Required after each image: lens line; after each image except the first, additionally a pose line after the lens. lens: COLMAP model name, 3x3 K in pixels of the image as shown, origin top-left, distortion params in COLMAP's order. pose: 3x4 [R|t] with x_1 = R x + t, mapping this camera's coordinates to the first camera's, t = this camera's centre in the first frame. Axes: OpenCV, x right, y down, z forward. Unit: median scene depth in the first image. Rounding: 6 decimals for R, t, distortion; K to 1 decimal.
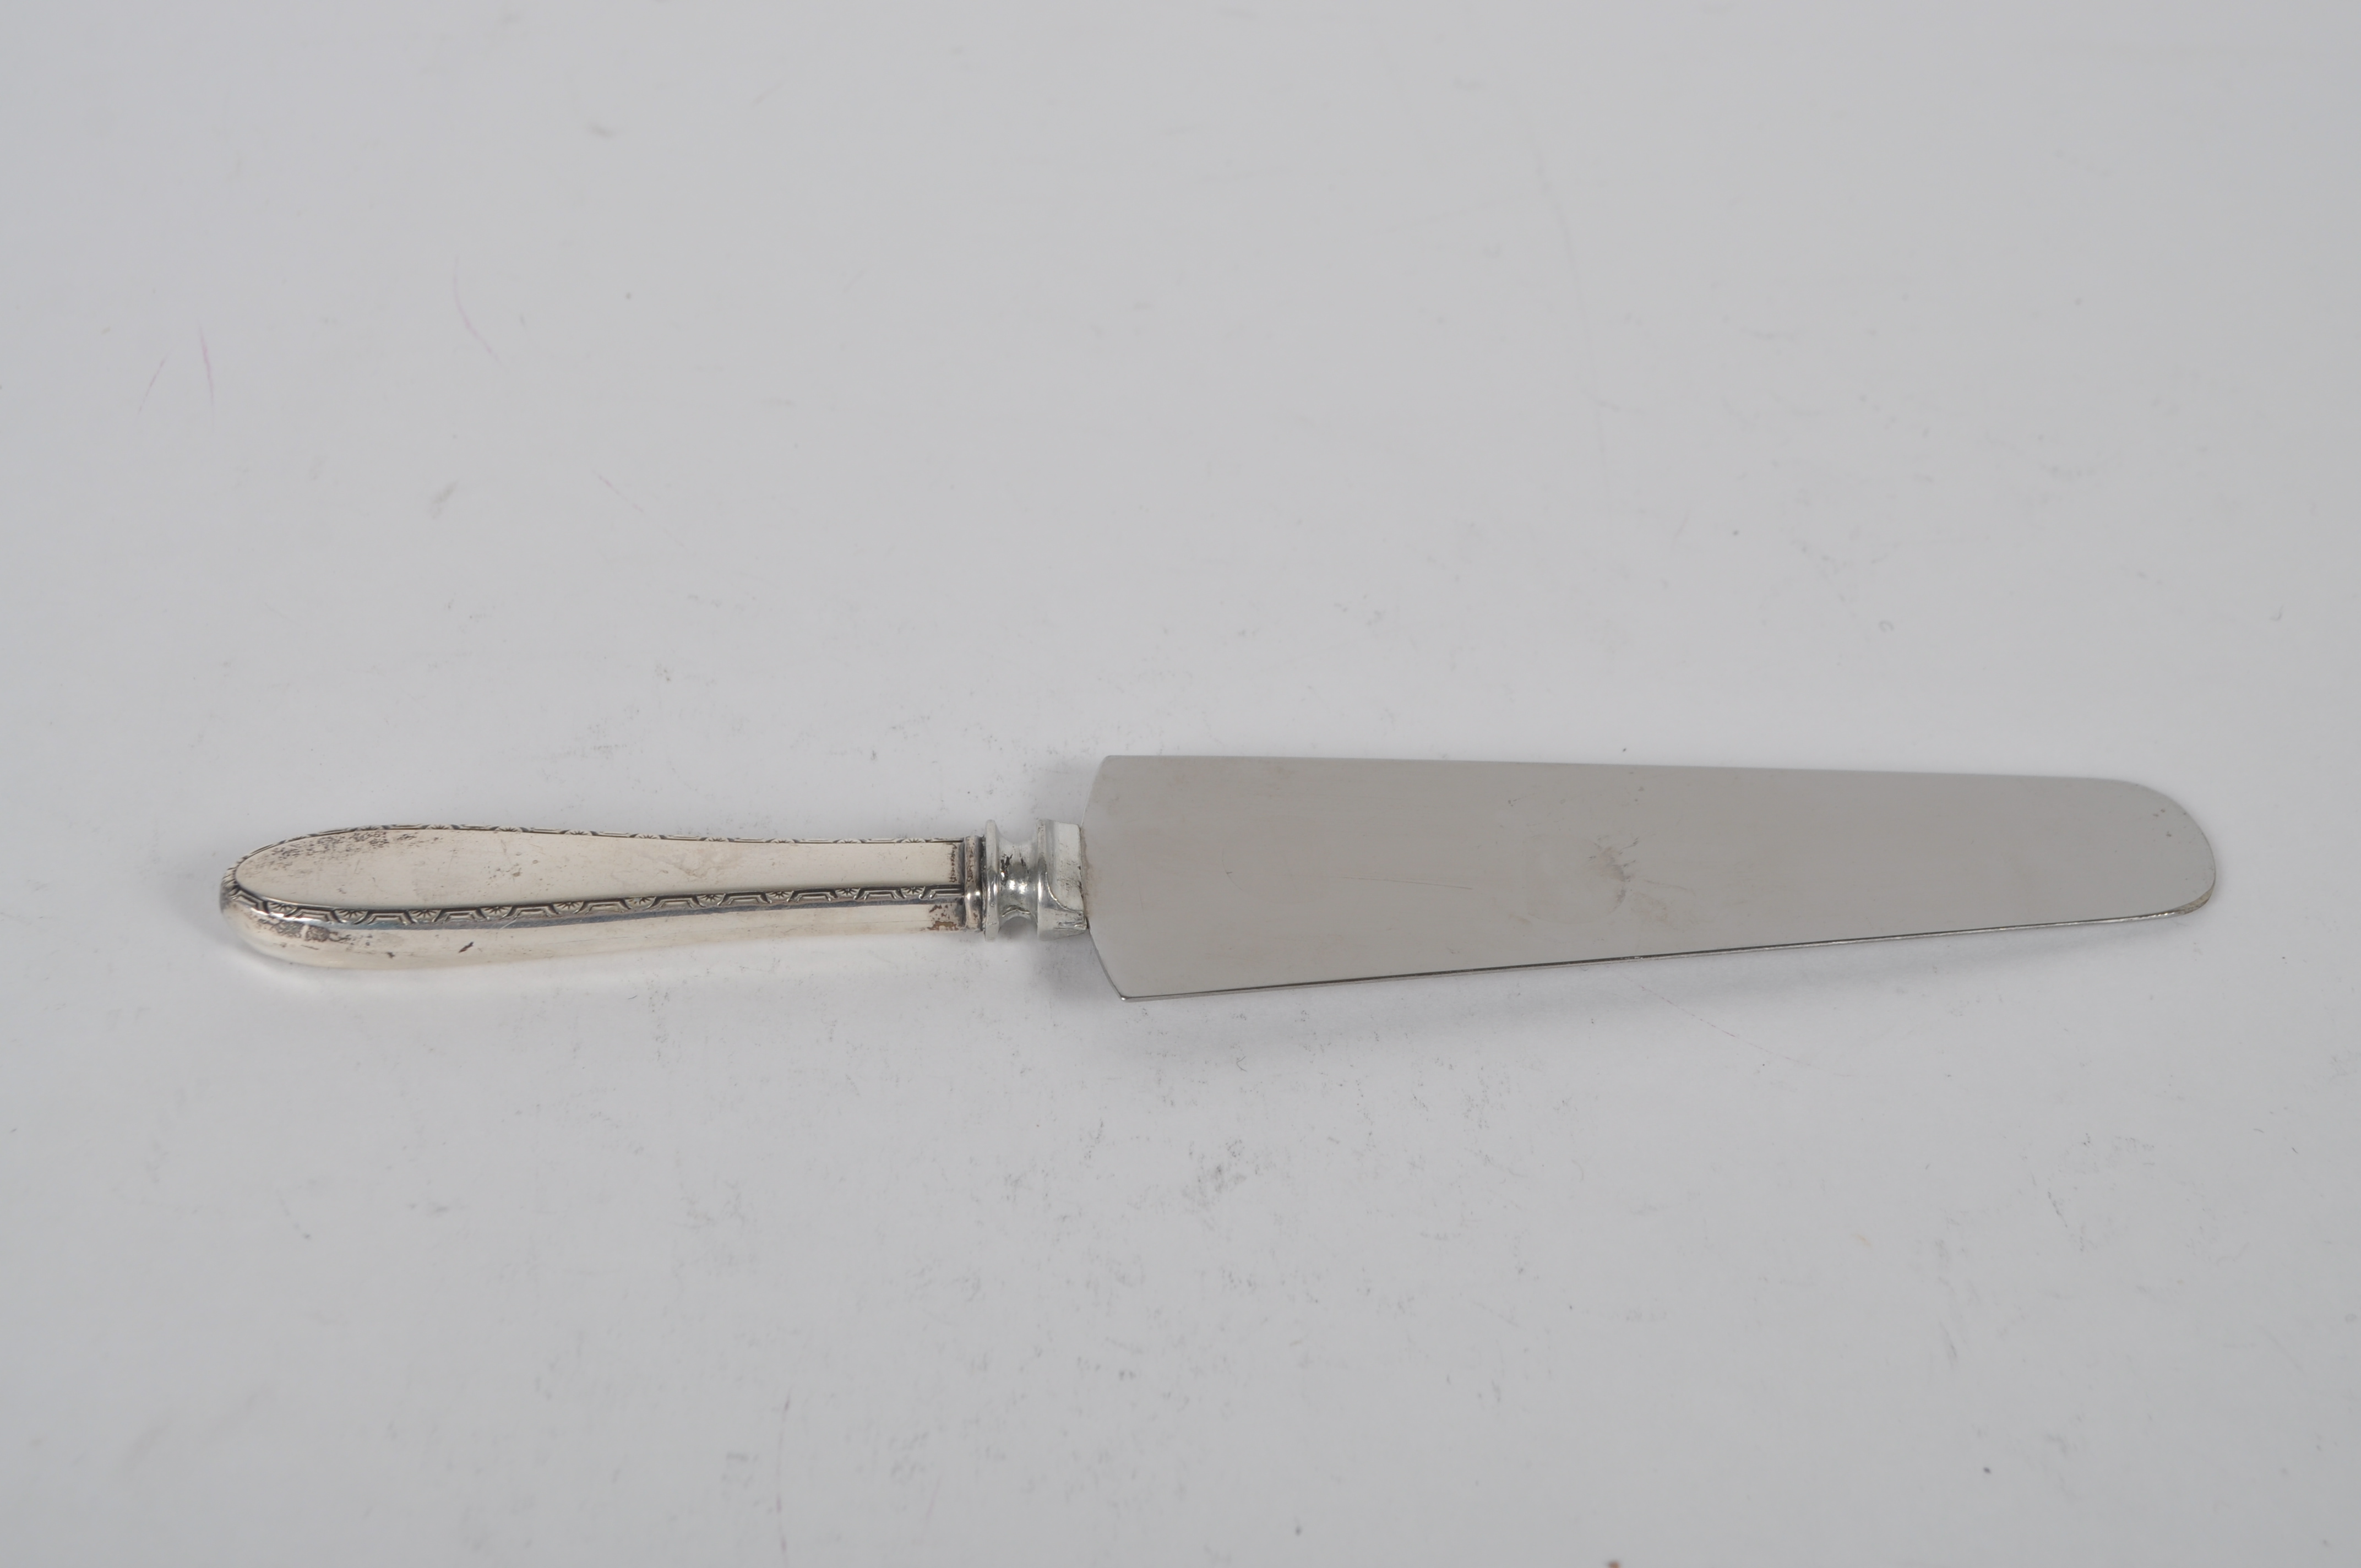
lens RADIAL K [[2982.5, 0, 1180.5], [0, 2982.5, 784.0], [0, 0, 1]] dist [-0.020631, -0.042202]
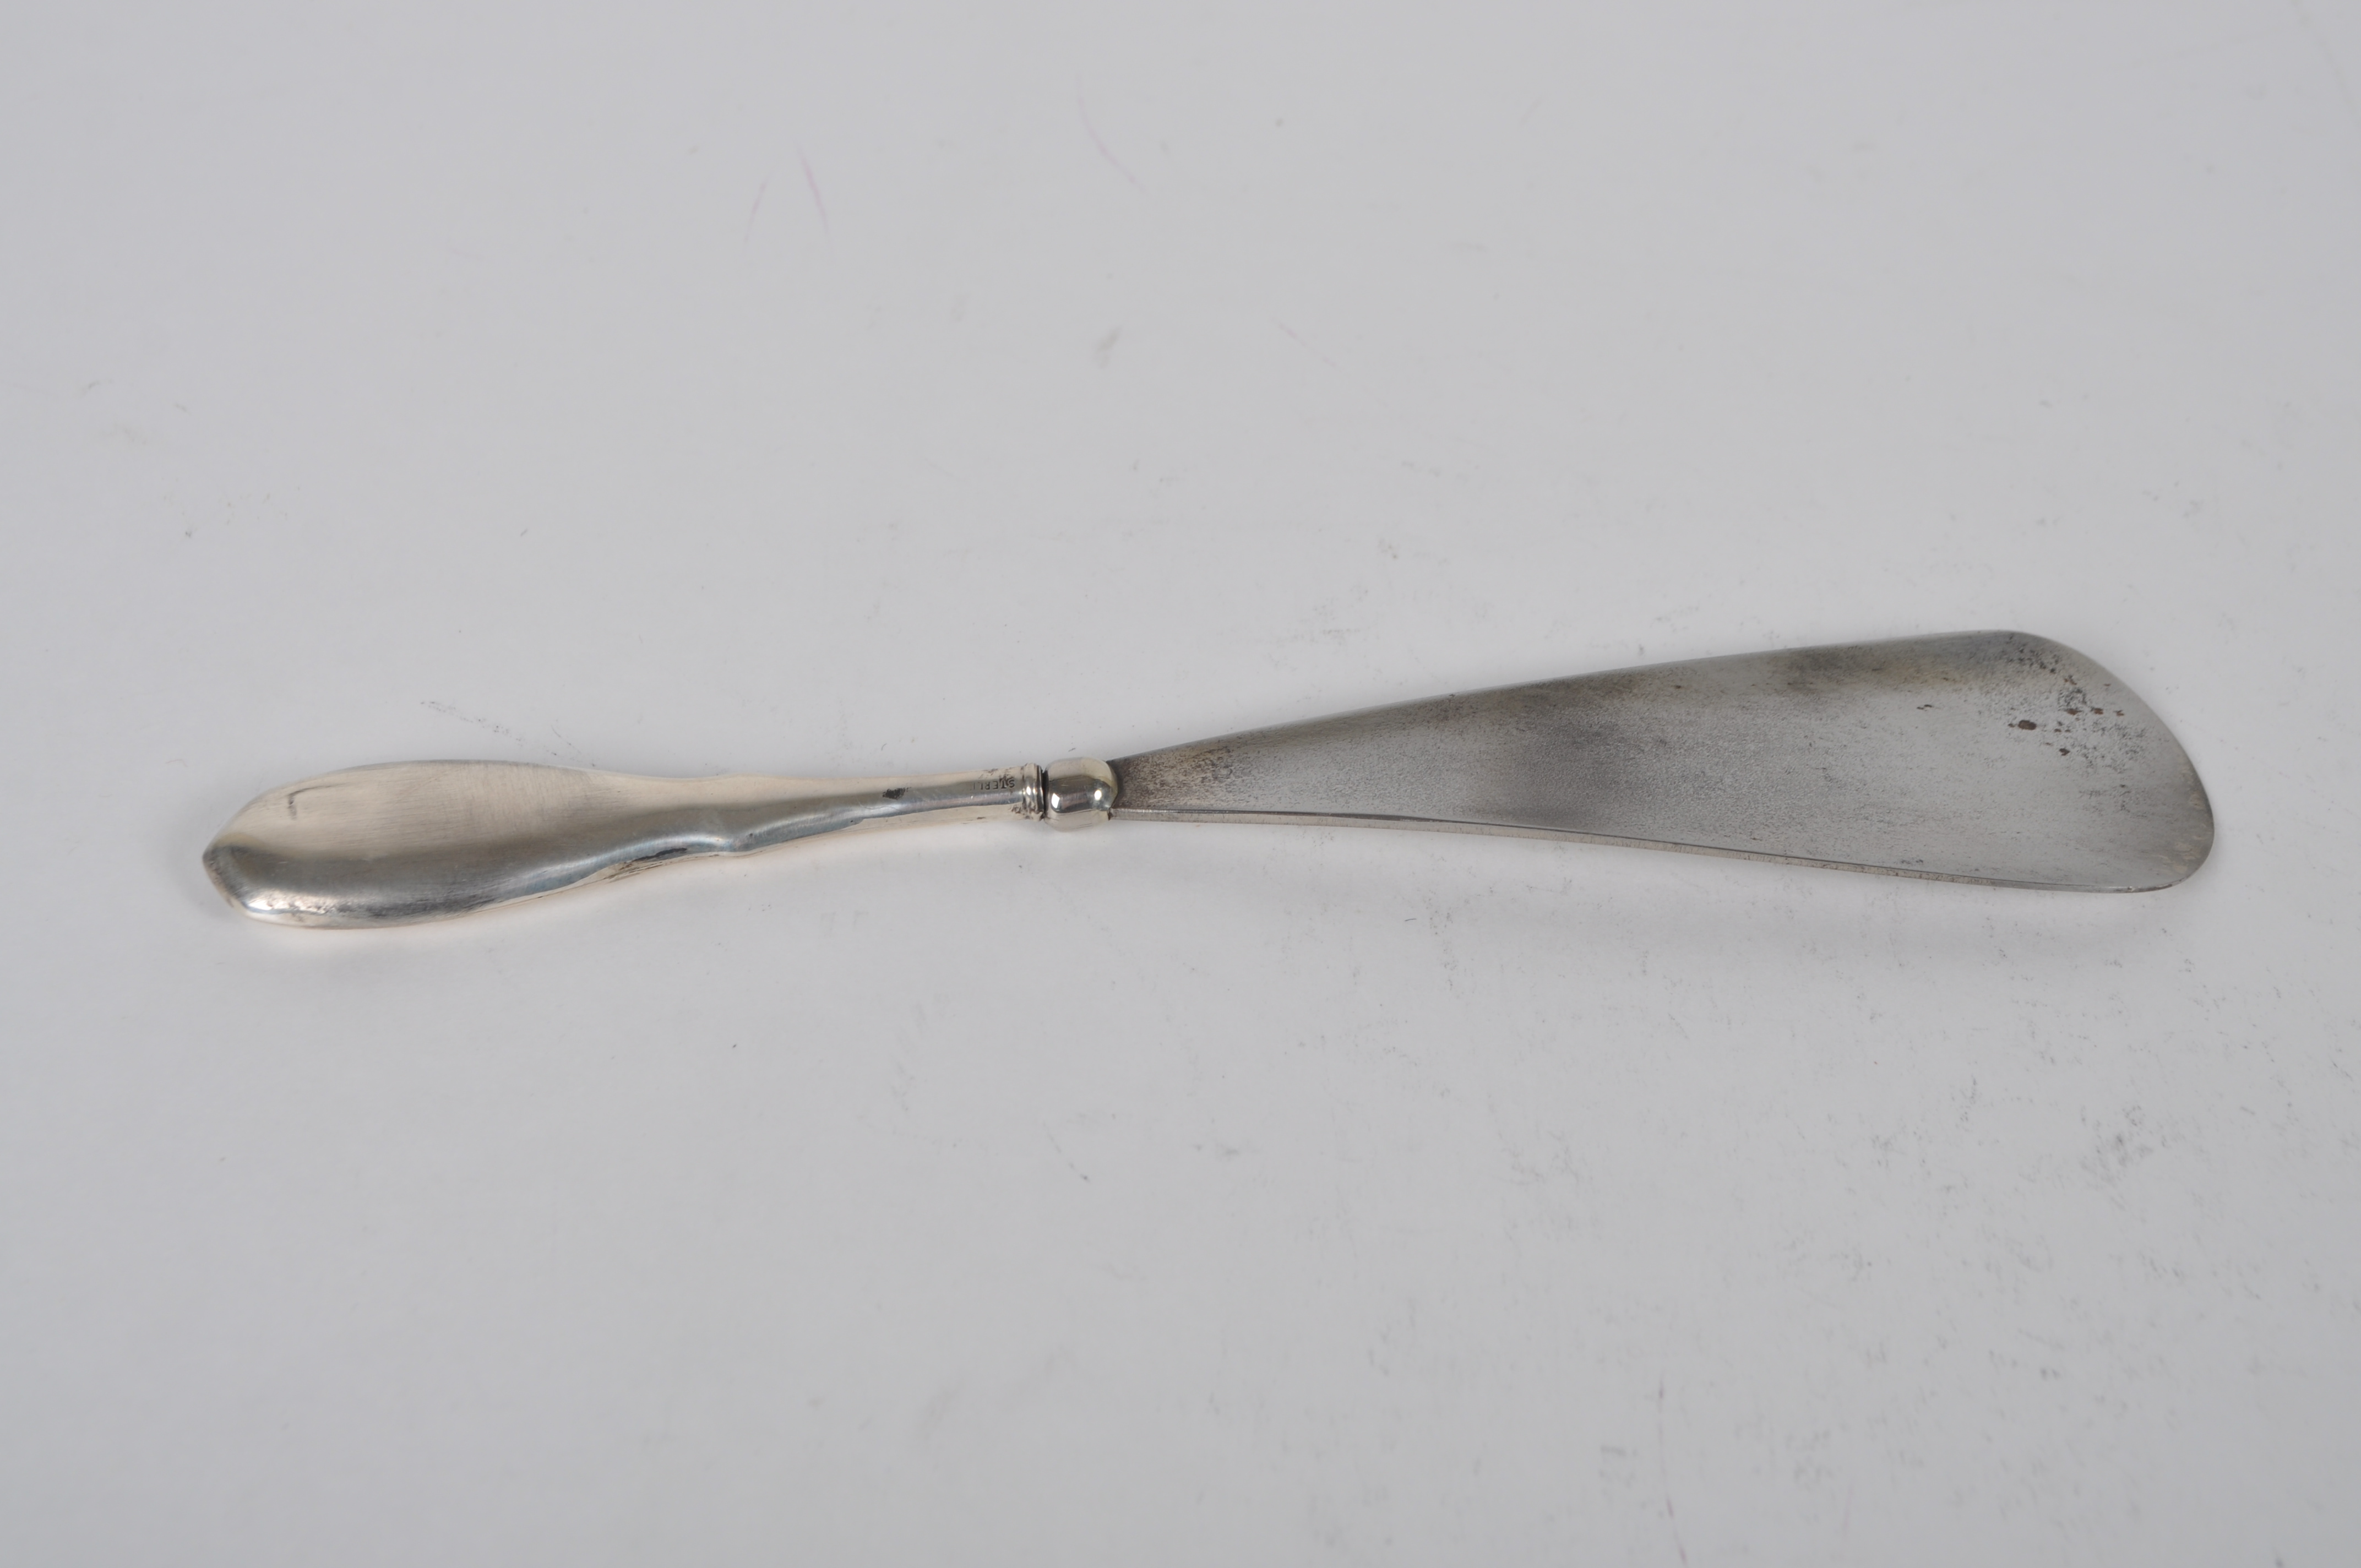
lens RADIAL K [[3211.3, 0, 1180.5], [0, 3211.3, 784.0], [0, 0, 1]] dist [-0.011488, -0.017554]
pose [[0.997754, 0.031918, -0.058896, -0.211099], [-0.030220, 0.999108, 0.029491, 0.007075], [0.059784, -0.027644, 0.997828, 0.058063]]
